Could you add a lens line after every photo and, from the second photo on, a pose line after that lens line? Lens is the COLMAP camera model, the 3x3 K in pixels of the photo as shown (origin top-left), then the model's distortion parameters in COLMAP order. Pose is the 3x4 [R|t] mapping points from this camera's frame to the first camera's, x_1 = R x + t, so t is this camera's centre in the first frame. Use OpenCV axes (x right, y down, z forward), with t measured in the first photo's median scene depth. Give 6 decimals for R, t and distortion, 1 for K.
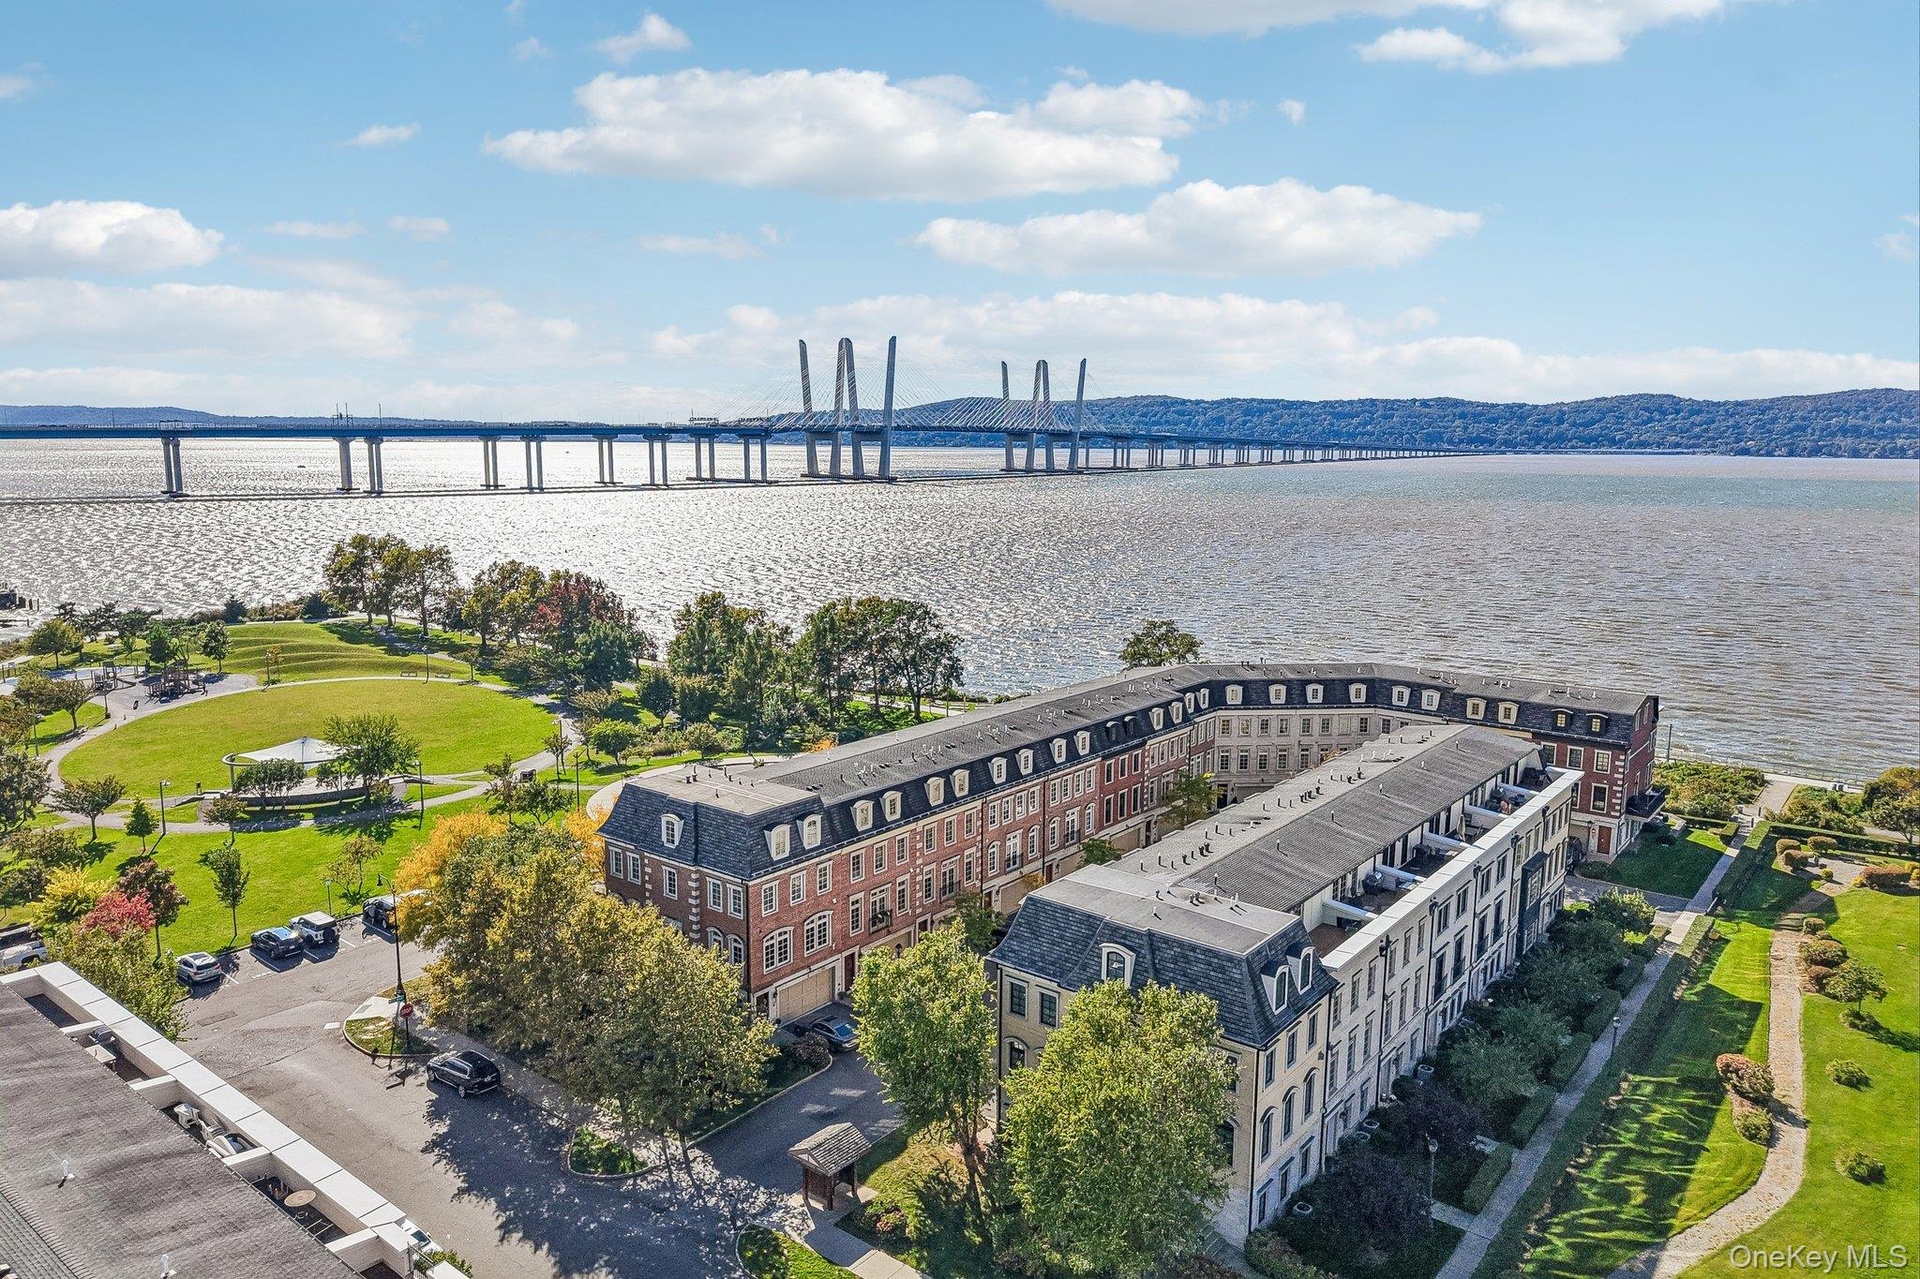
lens RADIAL K [[1261.2, 0, 960.0], [0, 1261.2, 639.5], [0, 0, 1]] dist [0.167780, -0.224547]
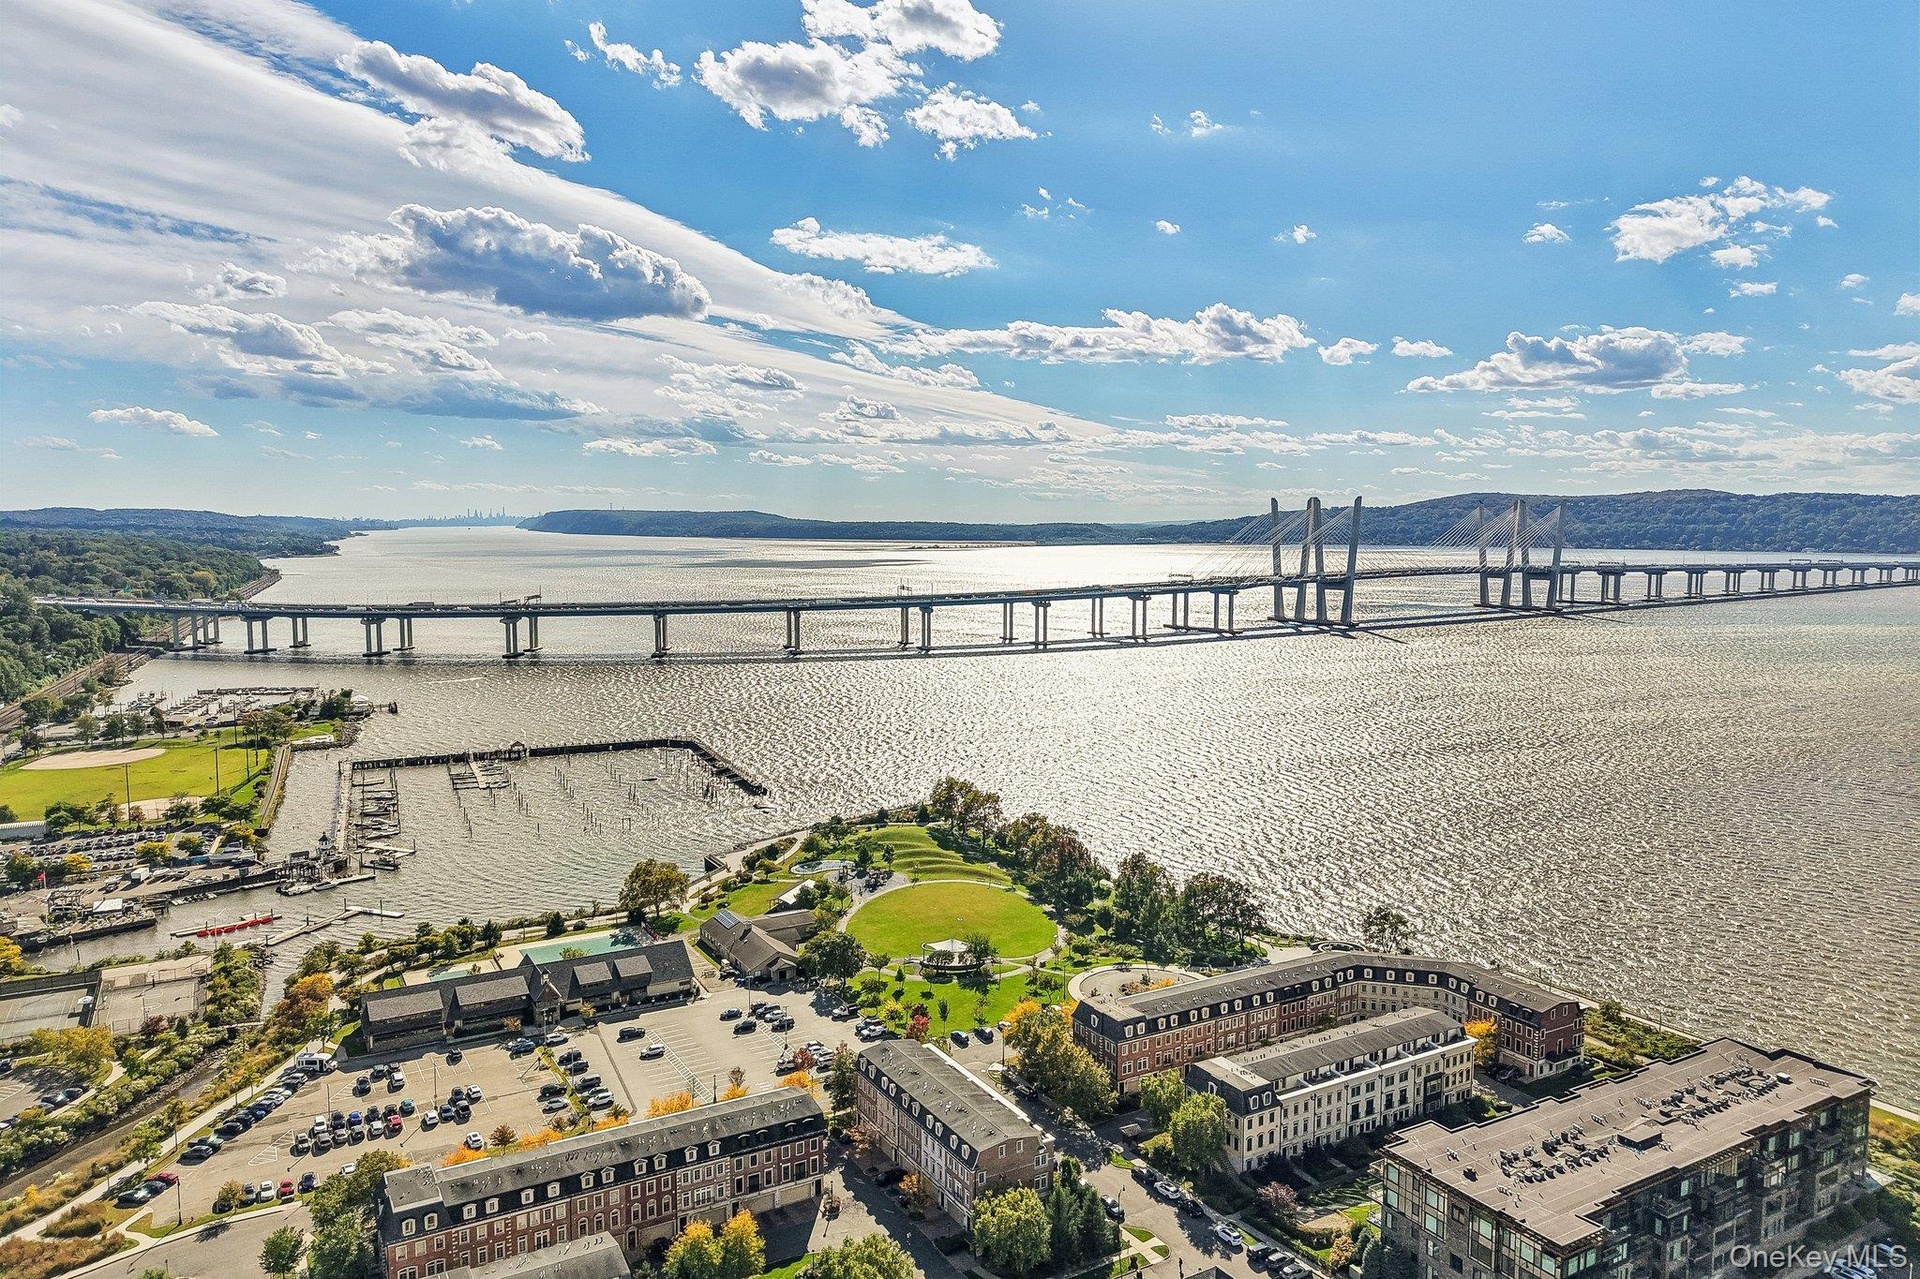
lens RADIAL K [[1283.0, 0, 1002.6], [0, 1283.0, 638.1], [0, 0, 1]] dist [0.005093, -0.001941]
pose [[0.941304, 0.034081, -0.335834, 0.336733], [-0.058200, 0.996377, -0.062014, -0.334720], [0.332504, 0.077919, 0.939878, -1.200500]]
